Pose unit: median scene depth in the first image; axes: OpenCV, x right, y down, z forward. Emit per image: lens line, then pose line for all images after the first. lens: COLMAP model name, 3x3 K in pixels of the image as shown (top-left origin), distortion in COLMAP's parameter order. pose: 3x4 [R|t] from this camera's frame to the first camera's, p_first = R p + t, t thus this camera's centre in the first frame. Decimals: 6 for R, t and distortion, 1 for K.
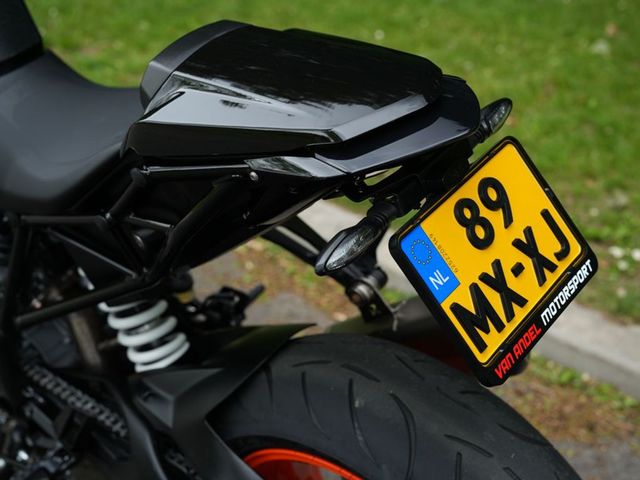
lens RADIAL K [[1006.7, 0, 320.0], [0, 1006.7, 240.0], [0, 0, 1]] dist [-0.082233, 0.915696]
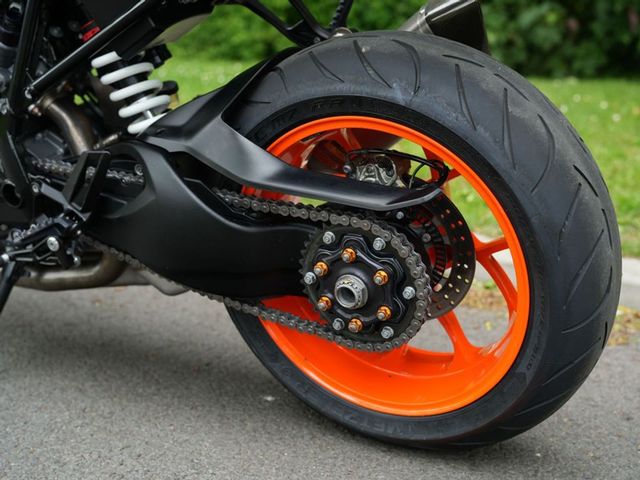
lens RADIAL K [[1006.7, 0, 320.0], [0, 1006.7, 240.0], [0, 0, 1]] dist [-0.082233, 0.915696]
pose [[0.987733, -0.053737, 0.146612, -0.225101], [0.085093, 0.972492, -0.216837, 0.716332], [-0.130927, 0.226653, 0.965135, -0.086785]]
